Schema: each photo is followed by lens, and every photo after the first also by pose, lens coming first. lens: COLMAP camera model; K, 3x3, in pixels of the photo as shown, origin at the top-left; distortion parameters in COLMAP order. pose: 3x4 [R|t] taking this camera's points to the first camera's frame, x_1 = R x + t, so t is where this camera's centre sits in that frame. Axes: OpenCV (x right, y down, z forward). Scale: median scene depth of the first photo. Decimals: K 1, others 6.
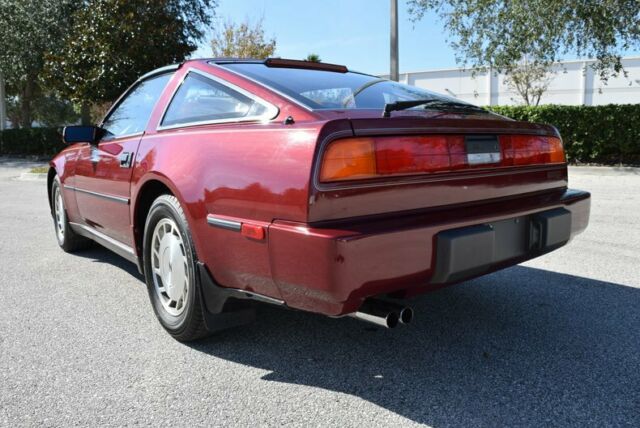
lens RADIAL K [[494.5, 0, 320.0], [0, 494.5, 214.0], [0, 0, 1]] dist [-0.101246, 0.027102]
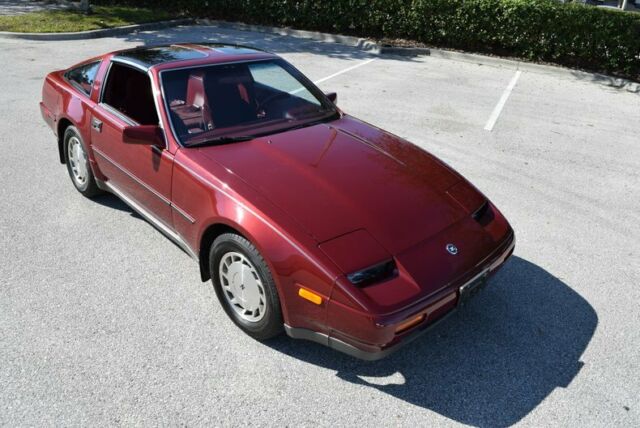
lens RADIAL K [[494.5, 0, 320.0], [0, 494.5, 214.0], [0, 0, 1]] dist [-0.101246, 0.027102]
pose [[0.987240, 0.020216, 0.157949, -0.655066], [-0.071202, 0.943268, 0.324308, -0.554512], [-0.142432, -0.331416, 0.932672, -0.277466]]
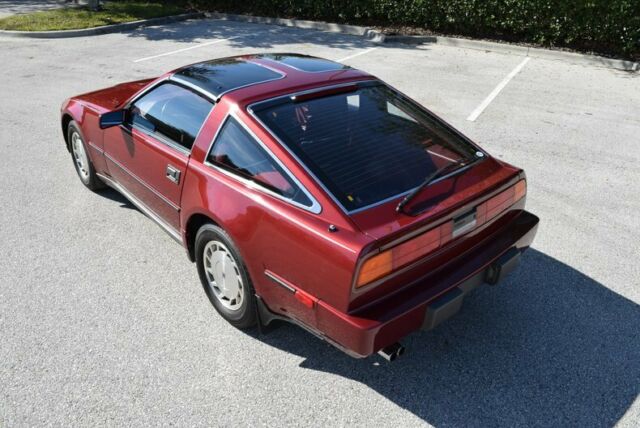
lens RADIAL K [[494.5, 0, 320.0], [0, 494.5, 214.0], [0, 0, 1]] dist [-0.101246, 0.027102]
pose [[0.996584, 0.018509, 0.080490, -0.172536], [-0.045304, 0.937369, 0.345379, -0.578176], [-0.069056, -0.347845, 0.935005, -0.233787]]
